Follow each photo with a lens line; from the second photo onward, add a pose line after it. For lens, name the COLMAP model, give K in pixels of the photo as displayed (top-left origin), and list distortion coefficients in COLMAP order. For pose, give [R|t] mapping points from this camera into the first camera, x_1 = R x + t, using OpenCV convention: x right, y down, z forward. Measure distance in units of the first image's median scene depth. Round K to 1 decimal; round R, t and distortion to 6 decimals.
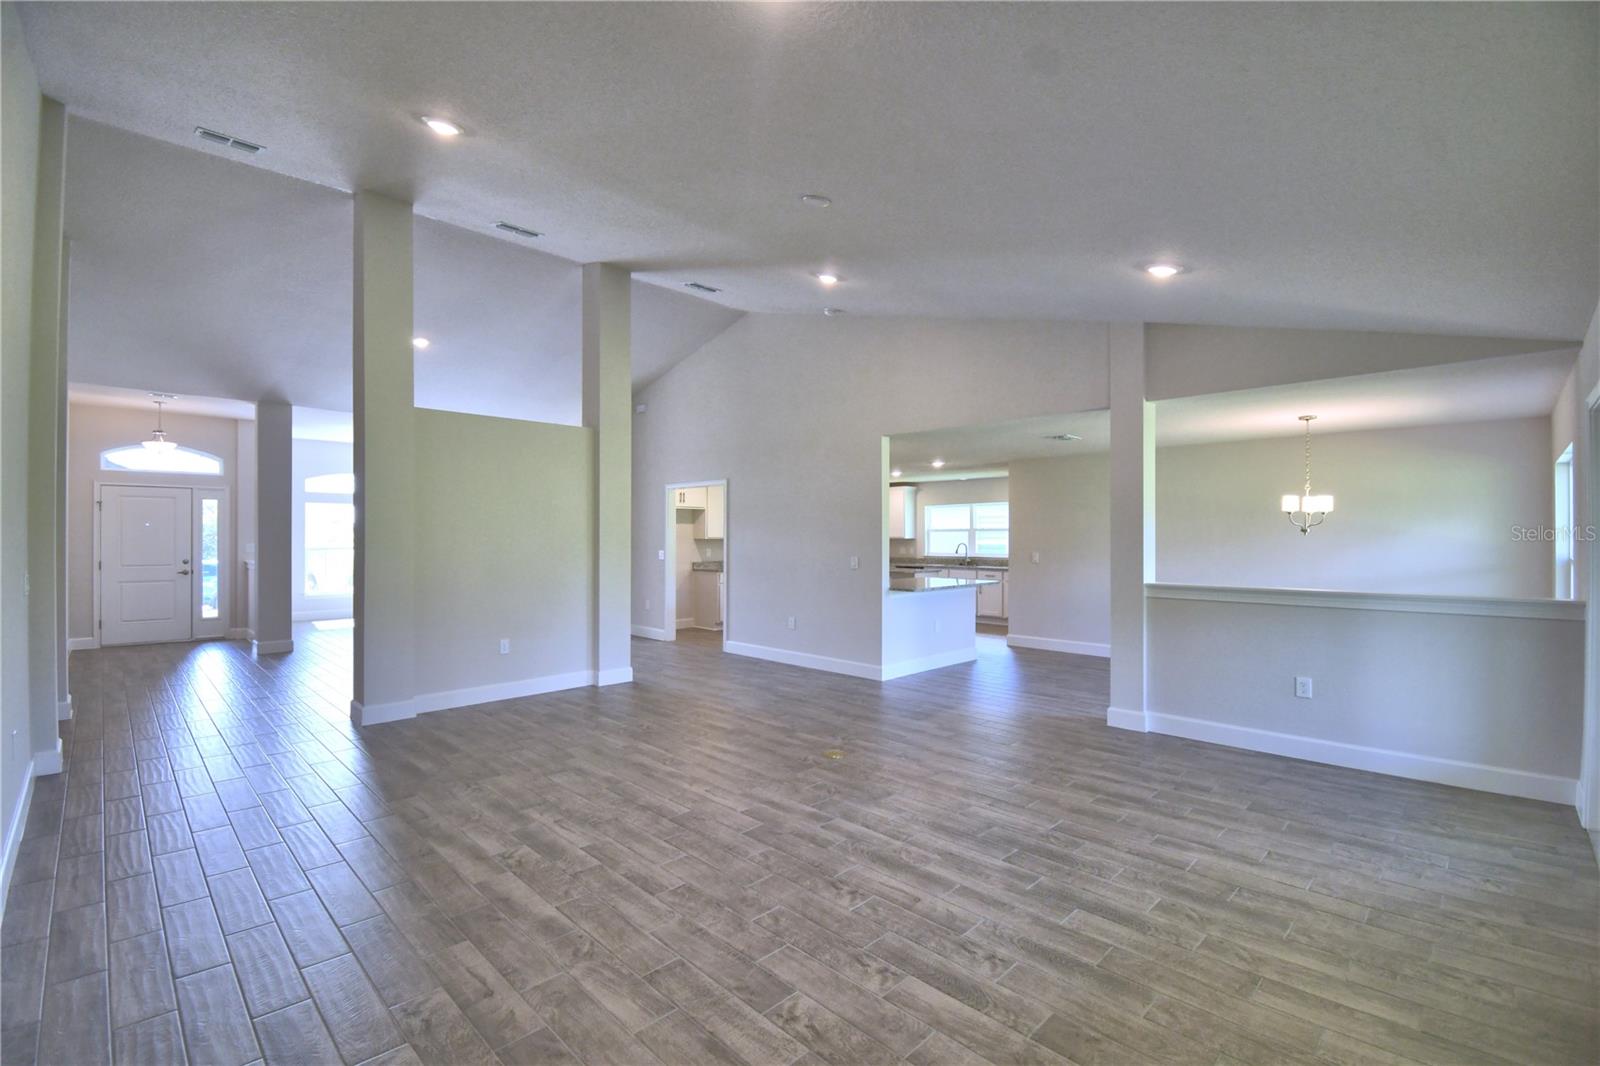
lens RADIAL K [[698.5, 0, 790.1], [0, 698.5, 532.4], [0, 0, 1]] dist [0.011298, -0.020700]
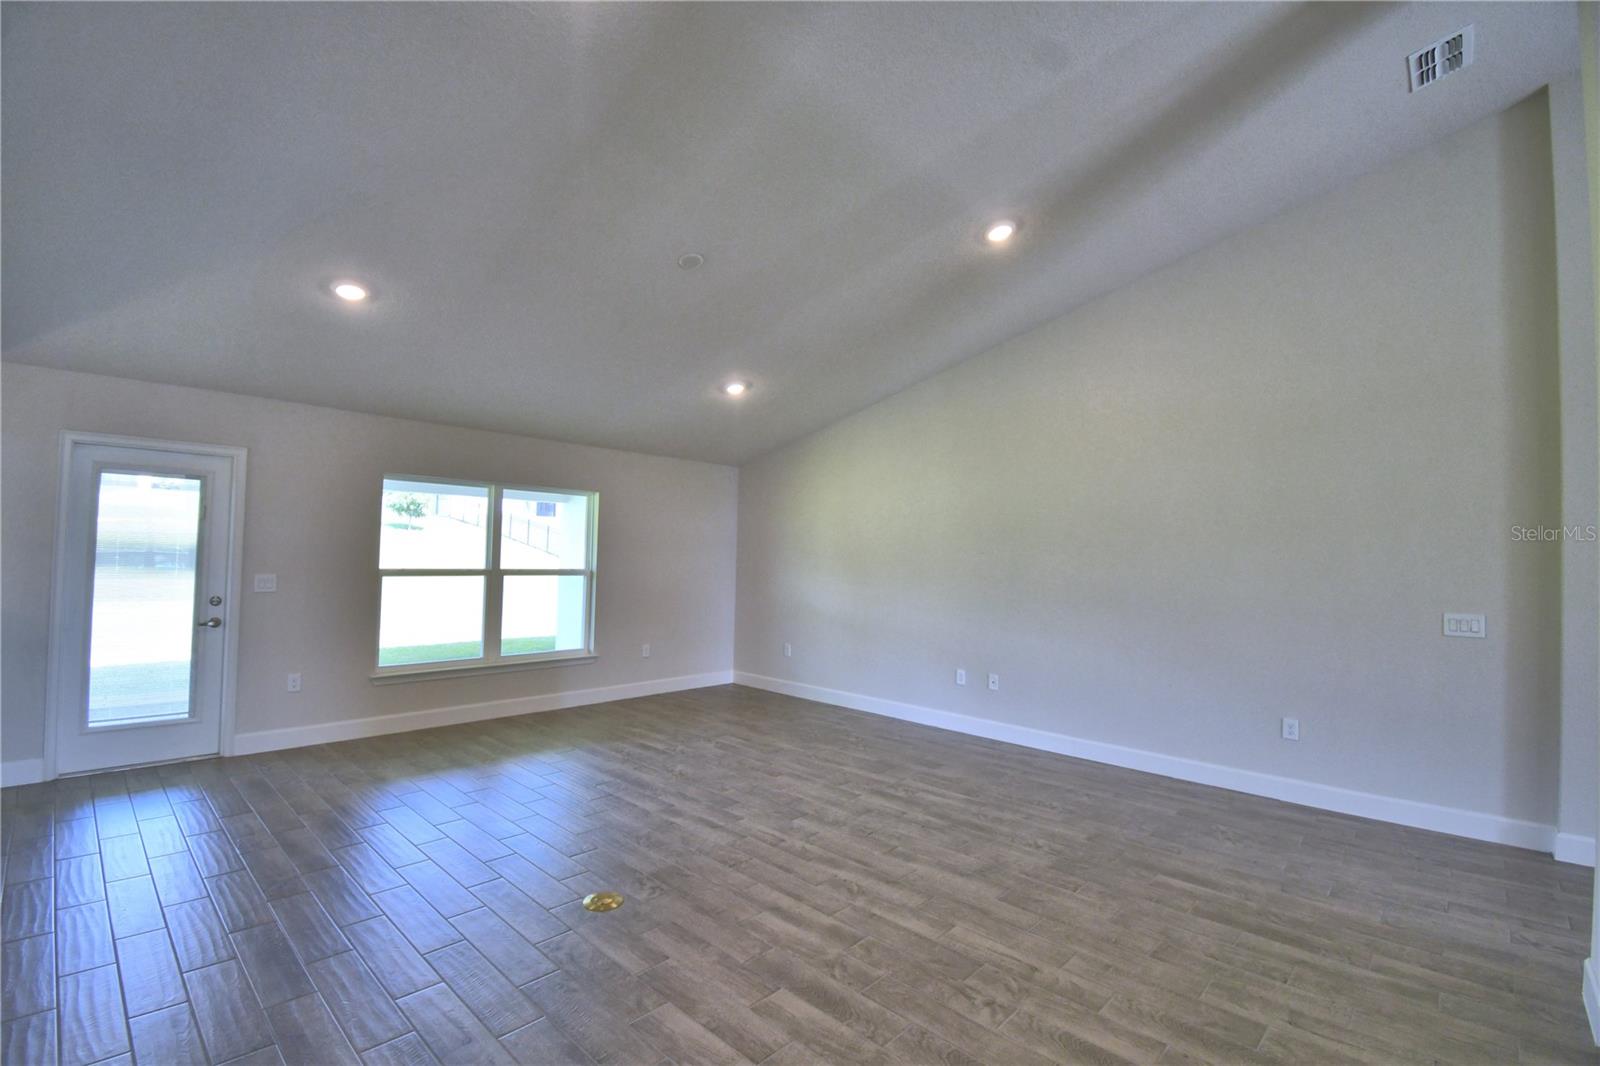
lens RADIAL K [[698.5, 0, 790.1], [0, 698.5, 532.4], [0, 0, 1]] dist [0.011298, -0.020700]
pose [[-0.999195, -0.026410, -0.030188, -0.097938], [-0.025315, 0.999028, -0.036098, 0.001898], [0.031112, -0.035304, -0.998892, 2.090087]]
